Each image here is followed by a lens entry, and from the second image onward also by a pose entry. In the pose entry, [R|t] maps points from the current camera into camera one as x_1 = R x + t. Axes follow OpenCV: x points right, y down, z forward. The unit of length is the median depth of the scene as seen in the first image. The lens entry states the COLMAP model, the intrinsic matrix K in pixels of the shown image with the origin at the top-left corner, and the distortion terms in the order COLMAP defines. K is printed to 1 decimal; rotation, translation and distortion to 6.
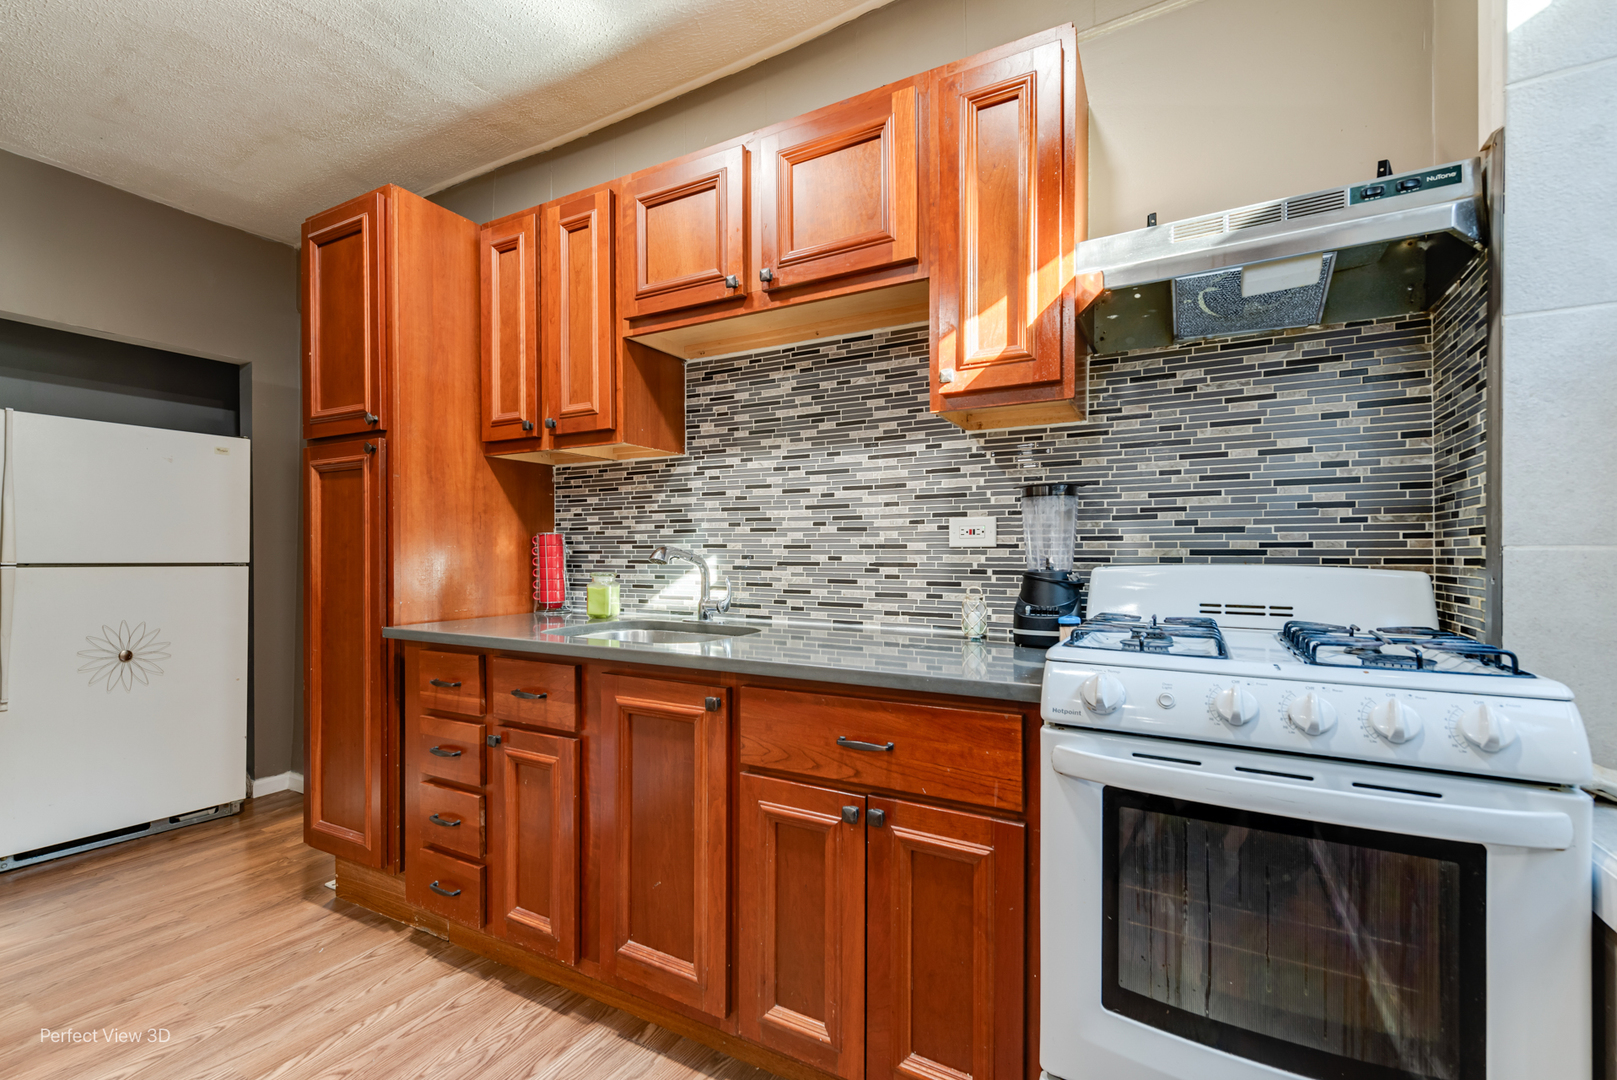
lens RADIAL K [[691.7, 0, 809.3], [0, 691.7, 553.8], [0, 0, 1]] dist [0.019278, -0.000041]
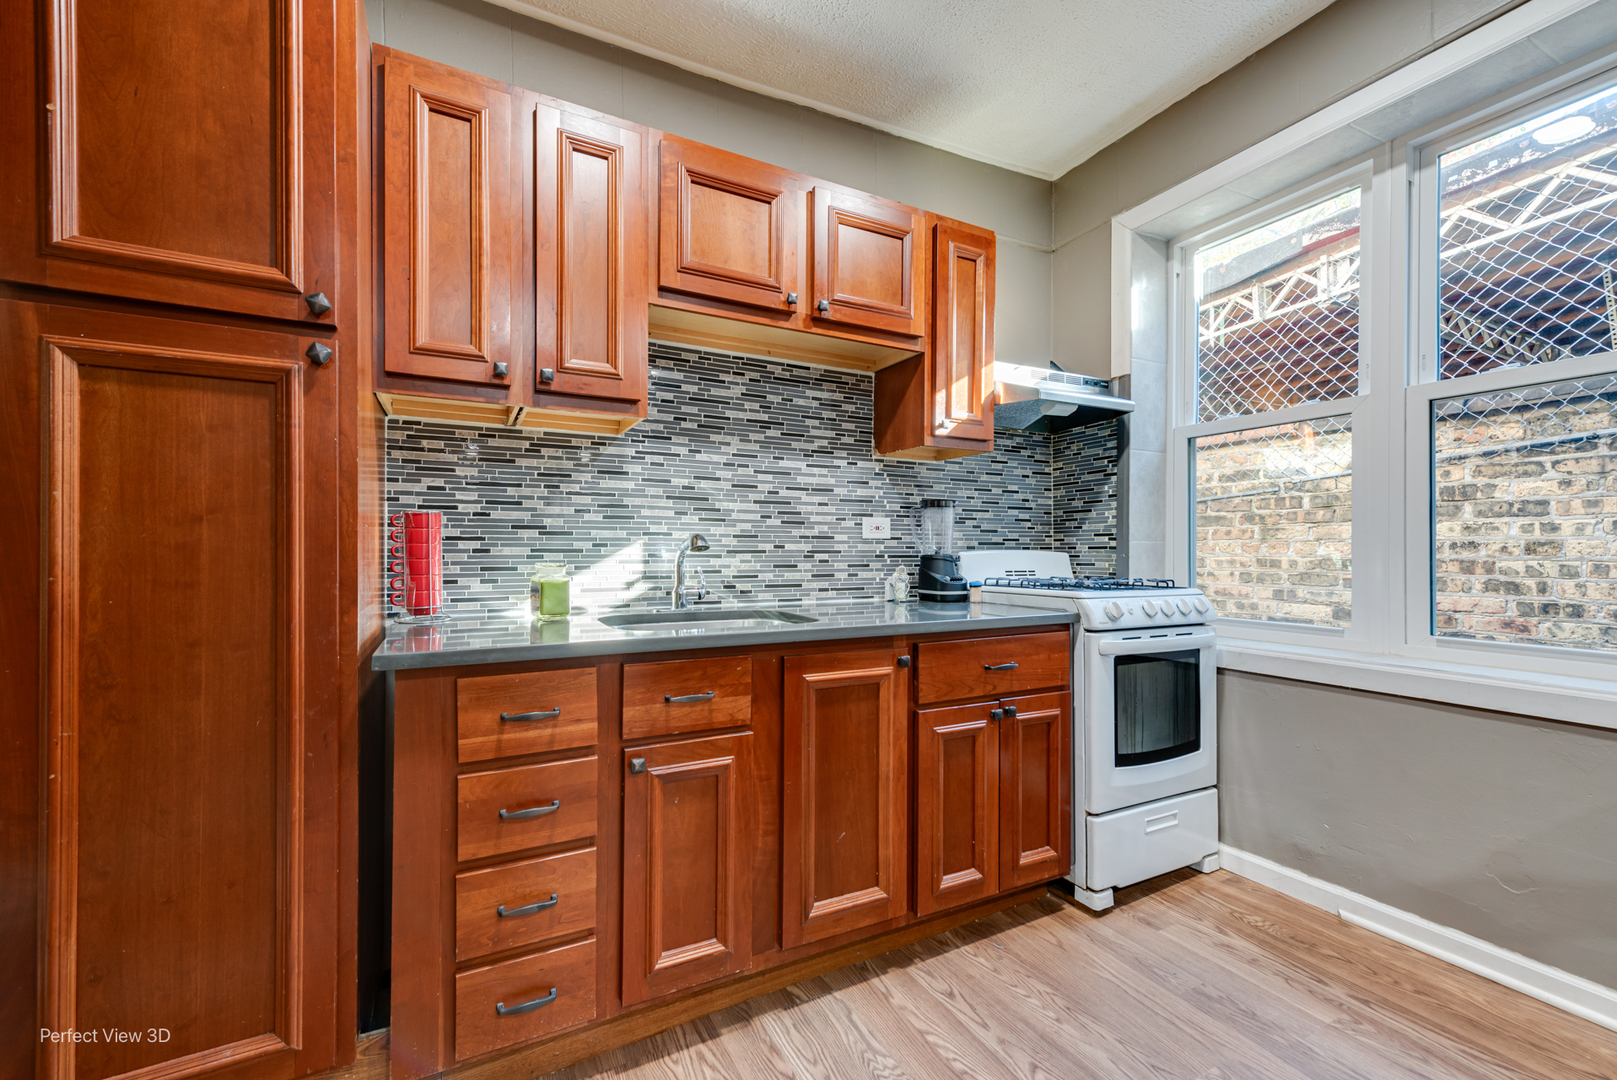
lens RADIAL K [[640.3, 0, 784.5], [0, 640.3, 548.0], [0, 0, 1]] dist [0.023003, -0.000196]
pose [[0.569433, 0.004019, 0.822028, -0.879269], [-0.000110, 0.999988, -0.004813, 0.014241], [-0.822038, 0.002651, 0.569427, 0.382040]]
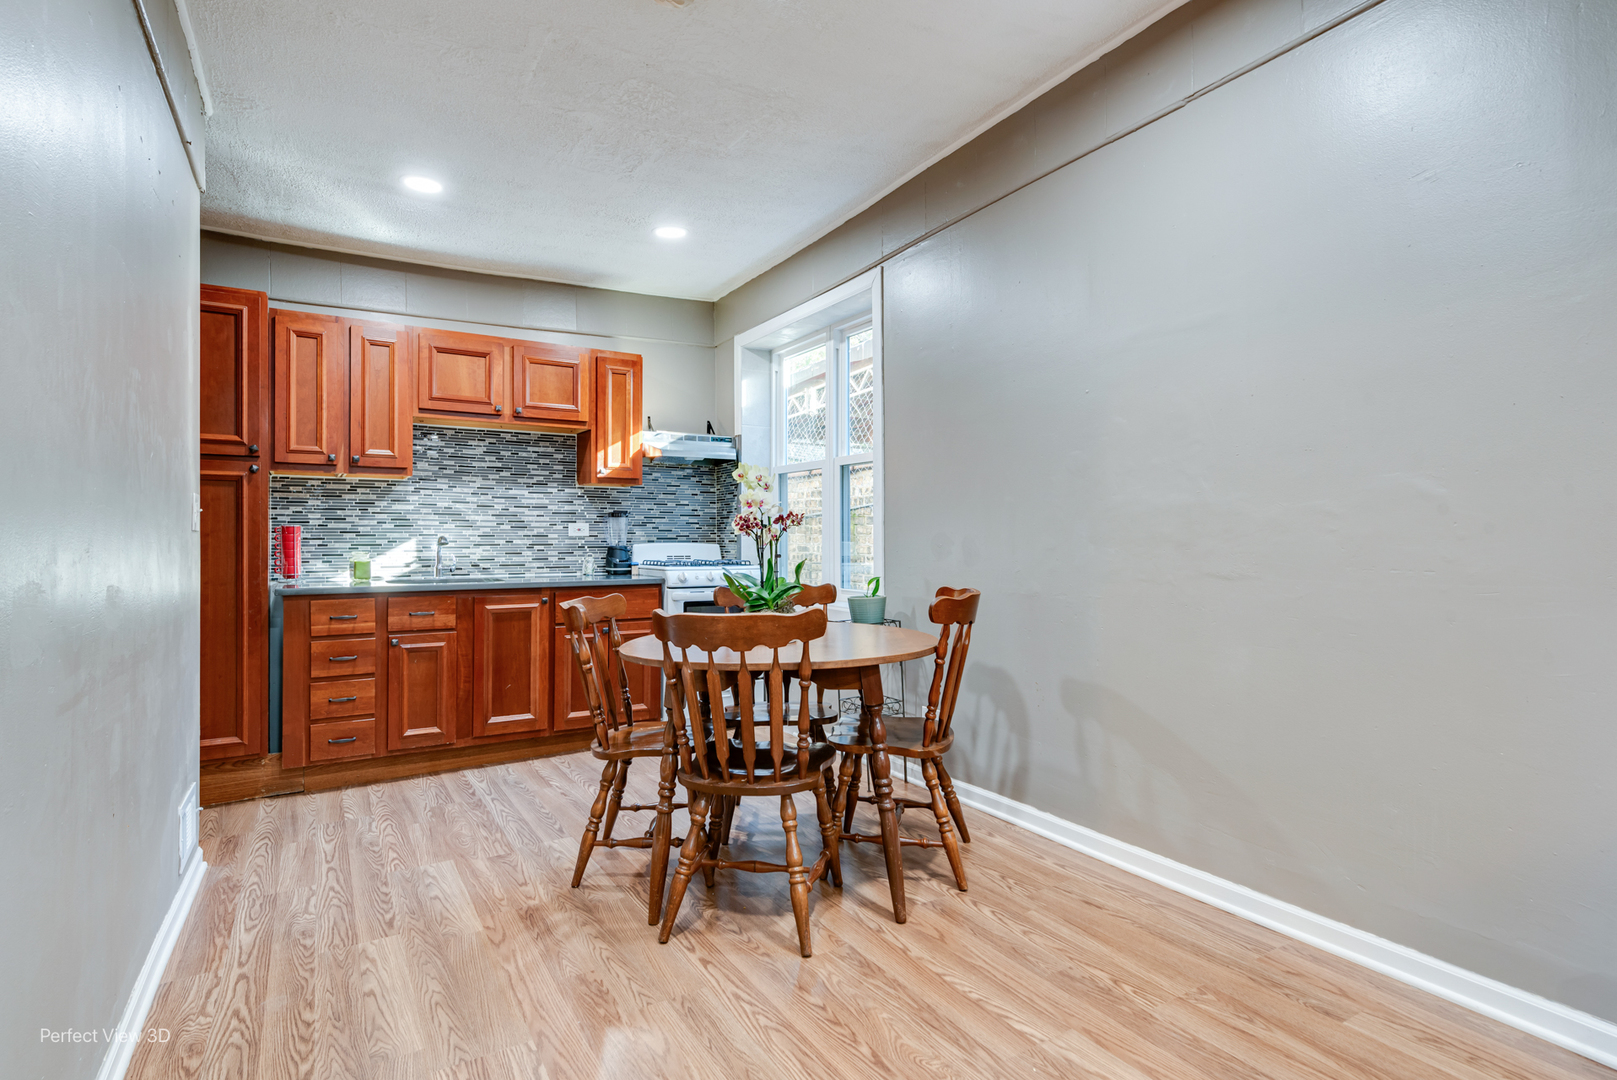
lens RADIAL K [[794.4, 0, 773.3], [0, 794.4, 534.0], [0, 0, 1]] dist [0.029177, -0.000229]
pose [[0.517715, 0.002607, 0.855549, -1.560087], [0.000221, 0.999995, -0.003181, -0.008307], [-0.855553, 0.001836, 0.517712, -0.842925]]
